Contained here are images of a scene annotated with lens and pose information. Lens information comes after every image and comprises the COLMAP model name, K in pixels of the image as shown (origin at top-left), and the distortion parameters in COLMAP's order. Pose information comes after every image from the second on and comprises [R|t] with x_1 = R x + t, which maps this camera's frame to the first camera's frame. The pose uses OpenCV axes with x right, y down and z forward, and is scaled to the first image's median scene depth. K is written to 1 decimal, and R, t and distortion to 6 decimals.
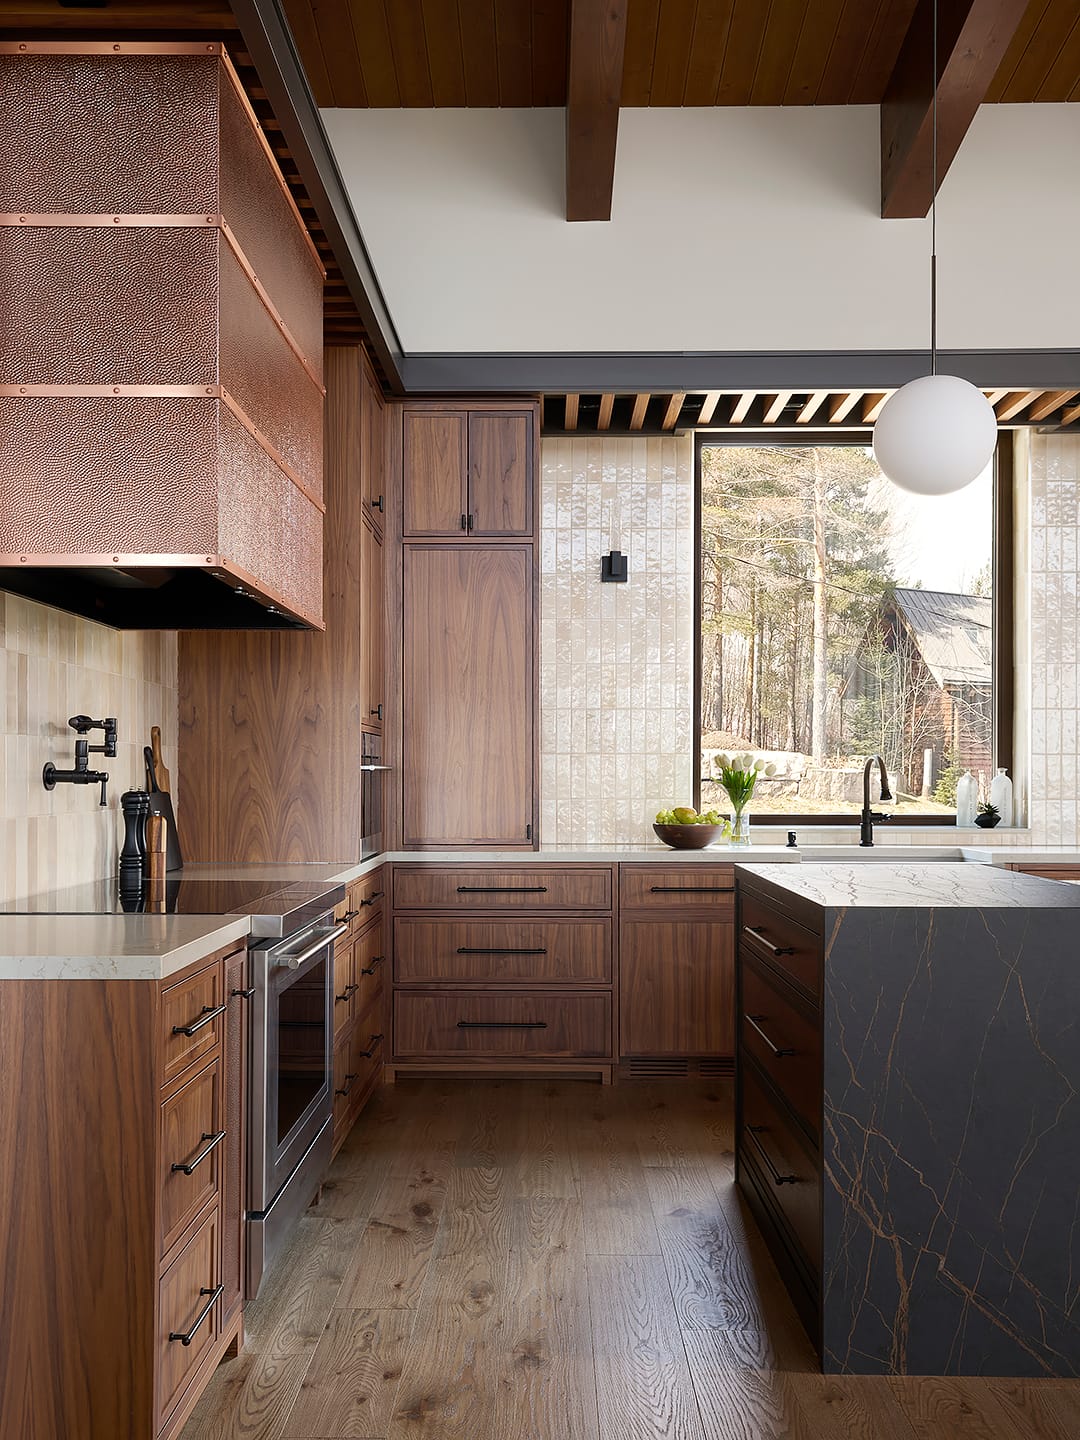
lens RADIAL K [[1365.7, 0, 540.0], [0, 1365.7, 720.0], [0, 0, 1]] dist [0.012464, 0.016008]
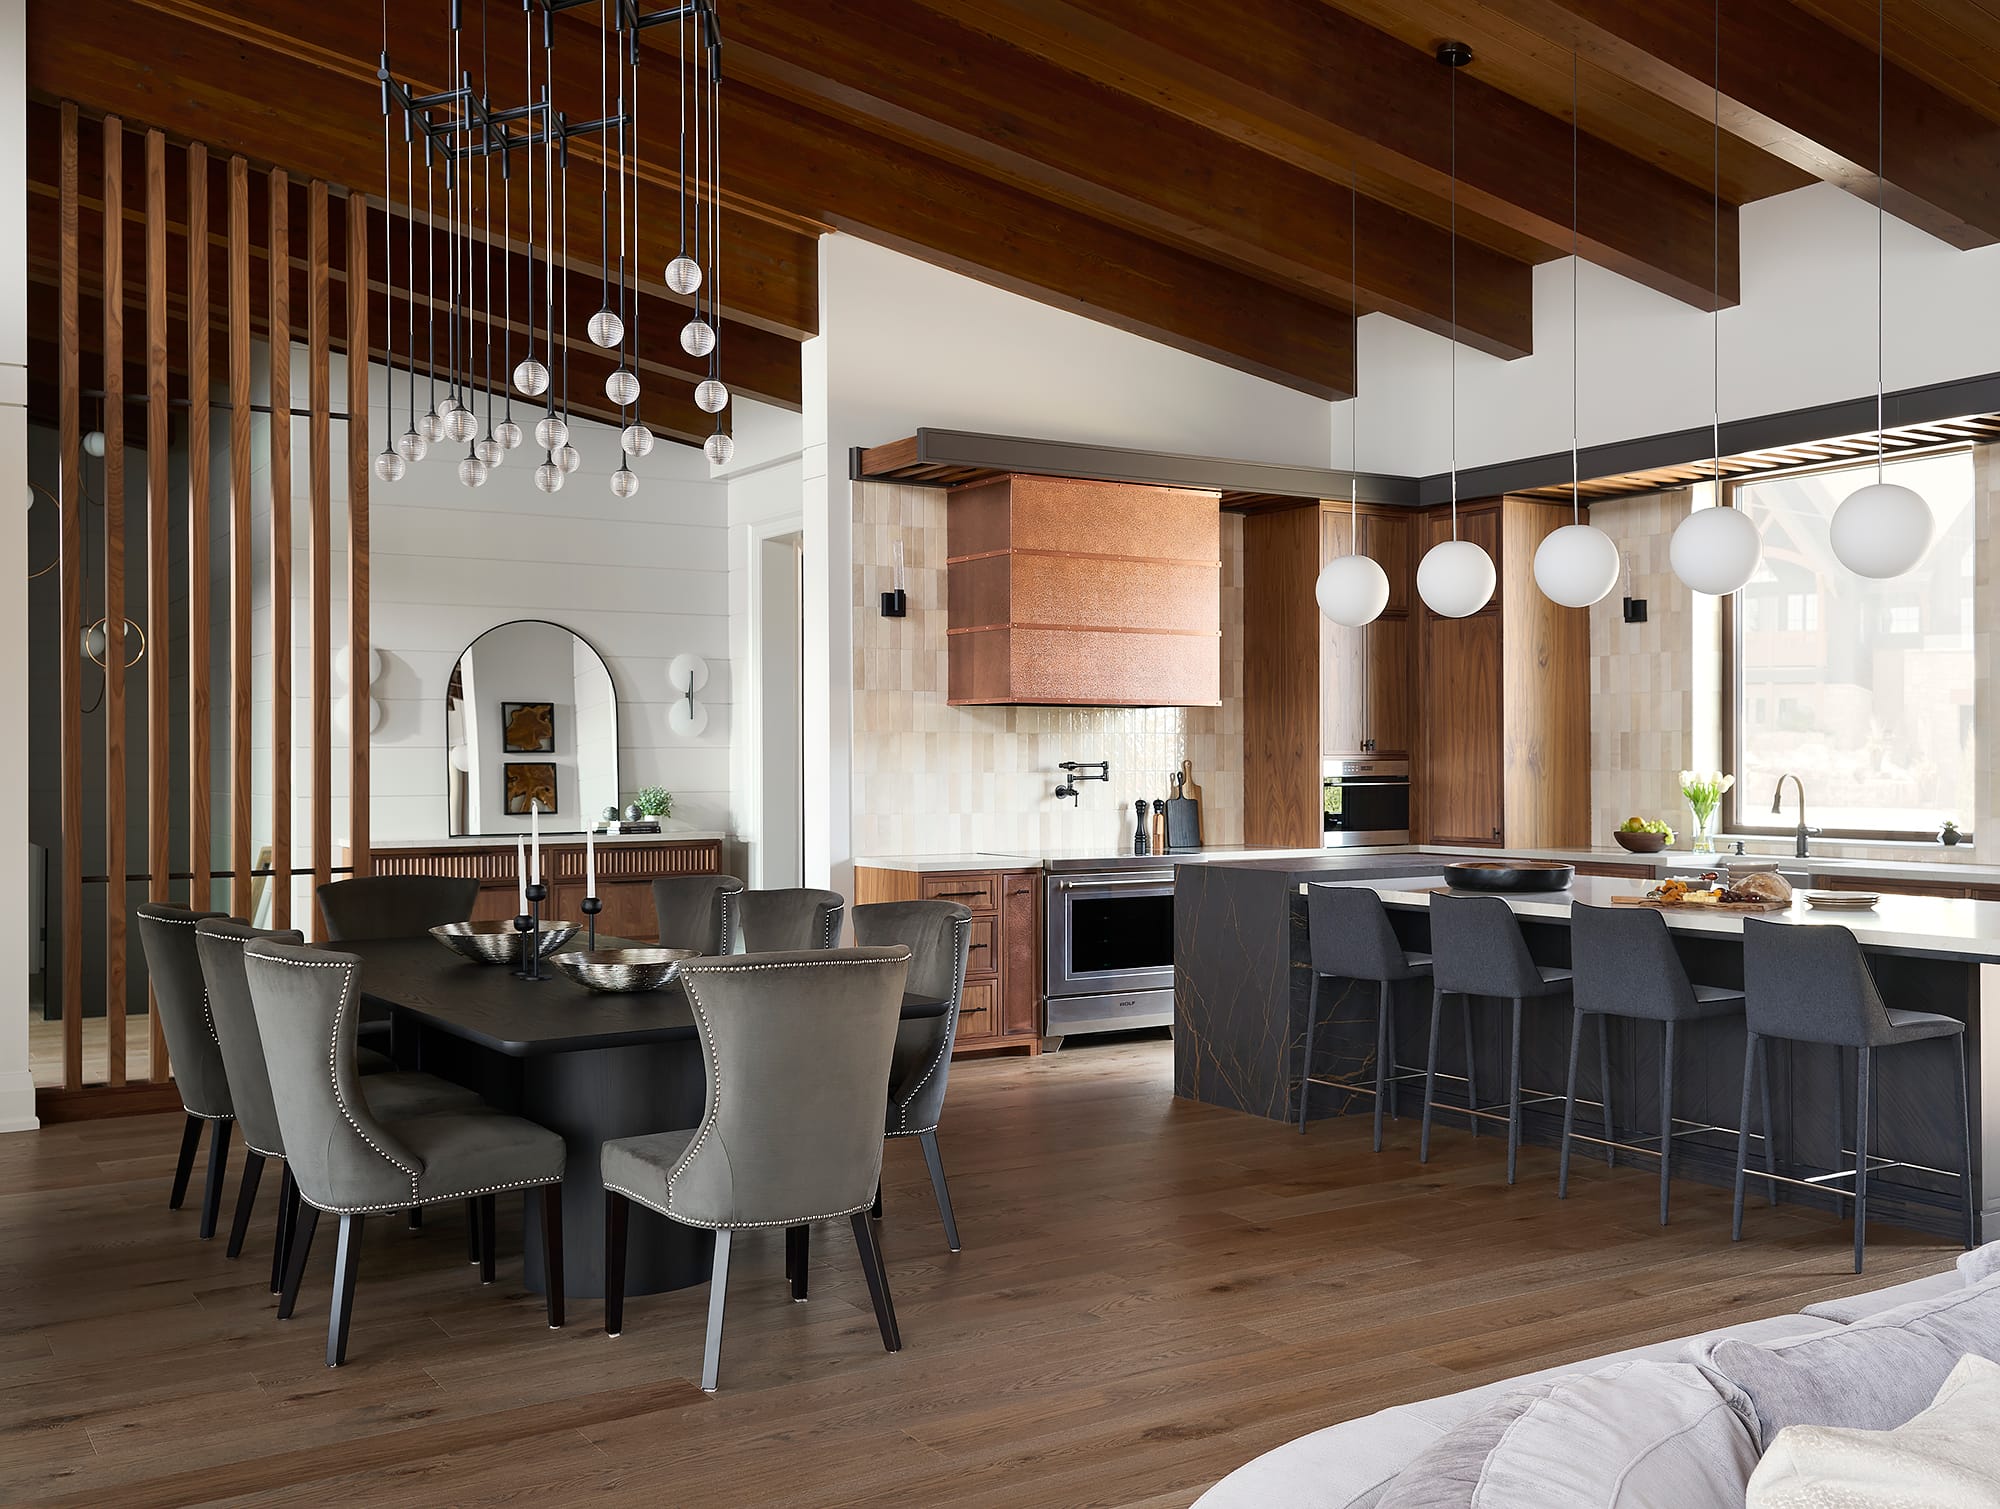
lens RADIAL K [[1945.1, 0, 1000.0], [0, 1945.1, 754.5], [0, 0, 1]] dist [-0.008079, -0.009396]
pose [[0.533619, -0.003434, -0.845718, 1.371061], [0.038739, 0.999041, 0.020387, -0.051408], [0.844837, -0.043641, 0.533241, -0.402340]]
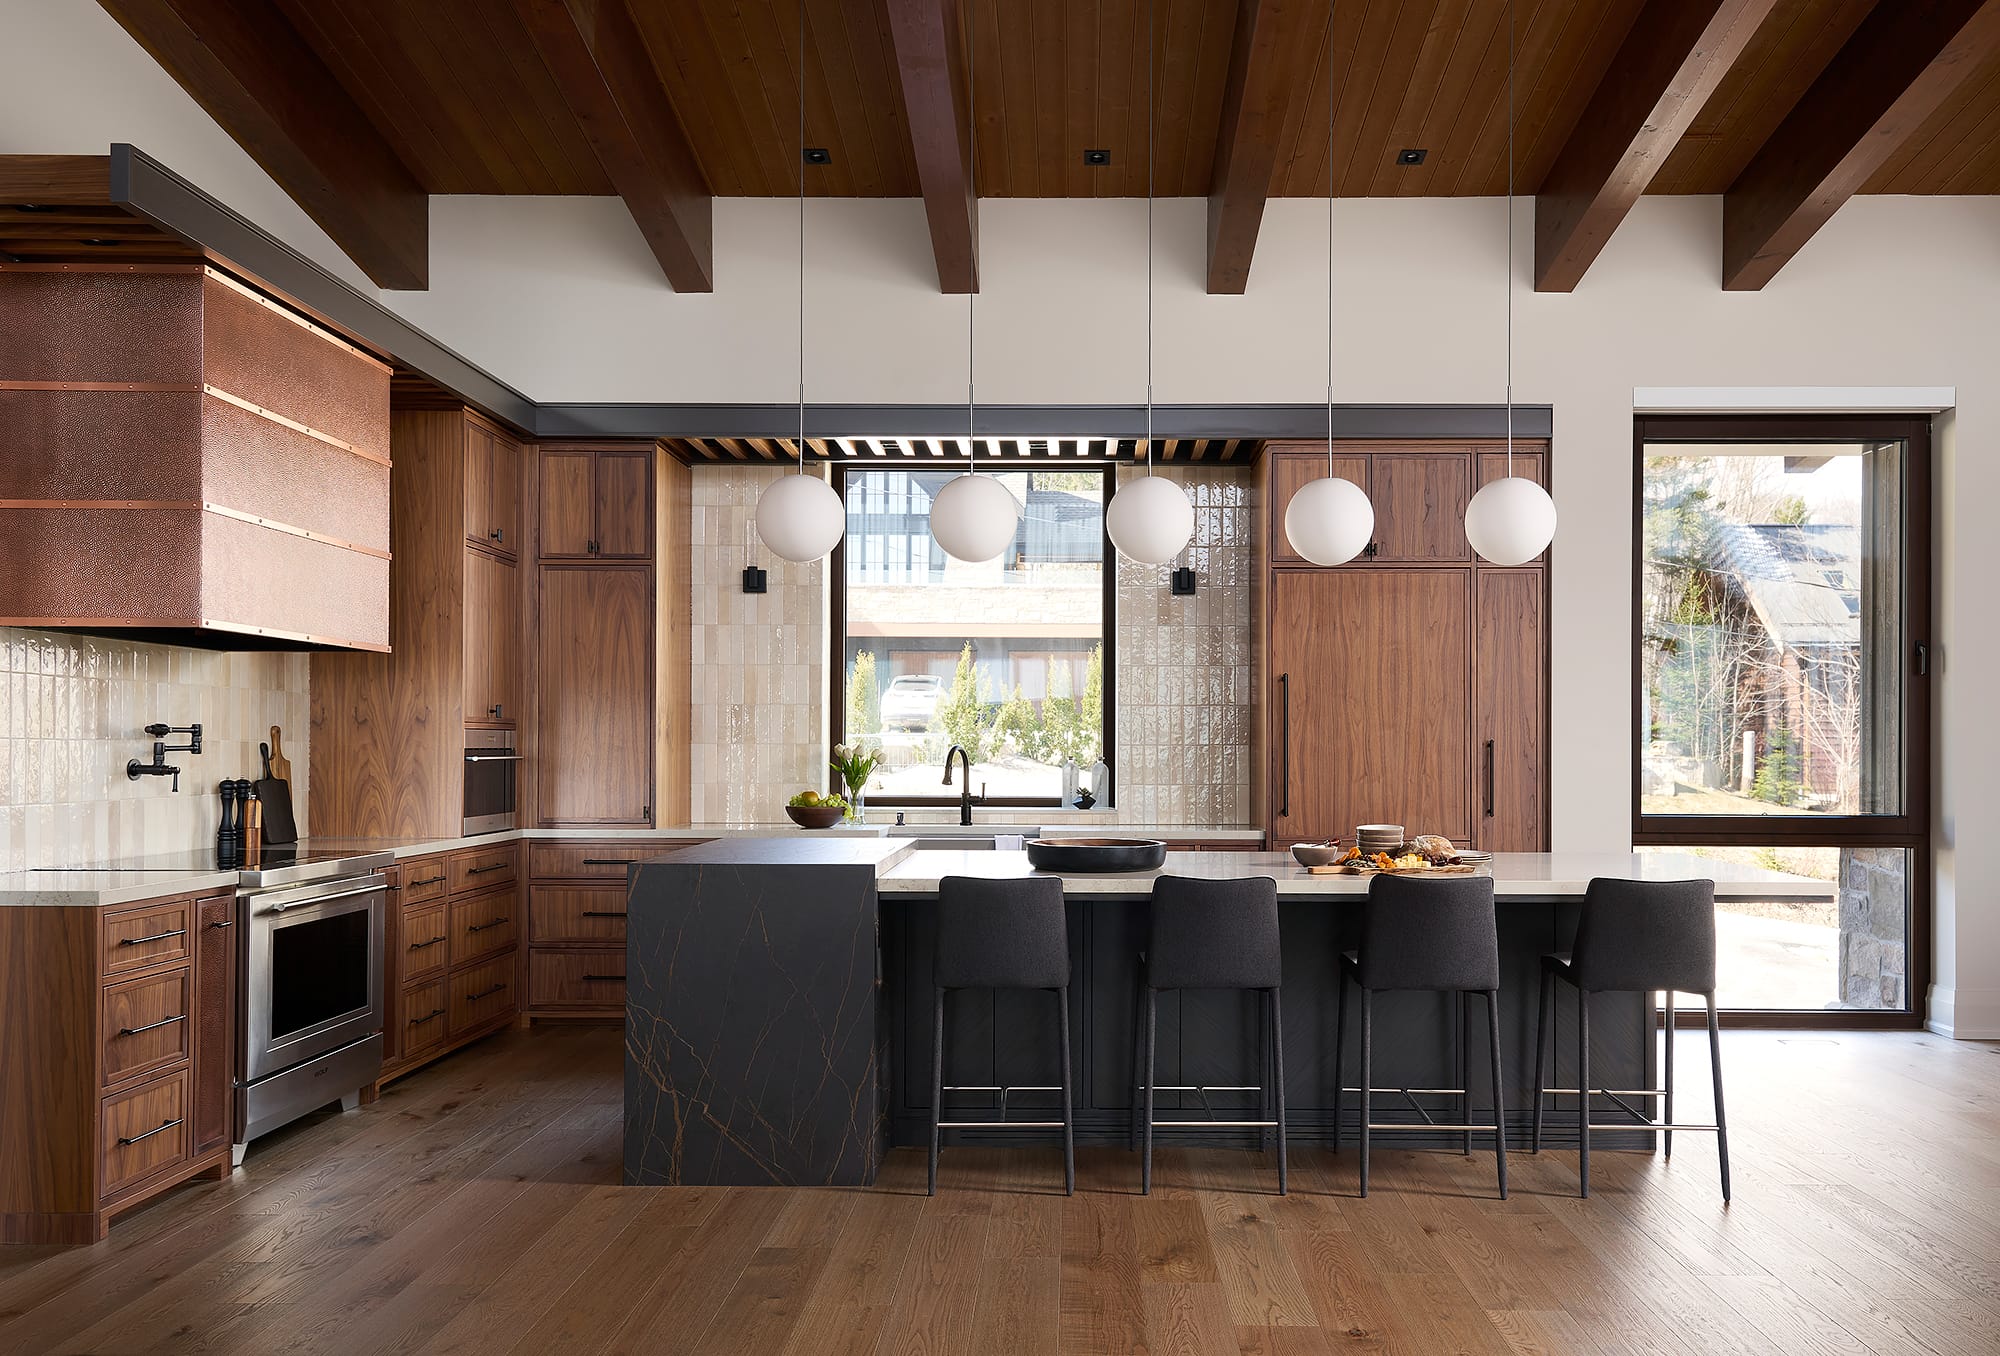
lens RADIAL K [[1576.0, 0, 1113.9], [0, 1576.0, 677.8], [0, 0, 1]] dist [0.005864, -0.001523]
pose [[0.999658, 0.003190, 0.025959, 0.377420], [-0.003089, 0.999988, -0.003929, -0.030683], [-0.025971, 0.003848, 0.999655, -0.379008]]
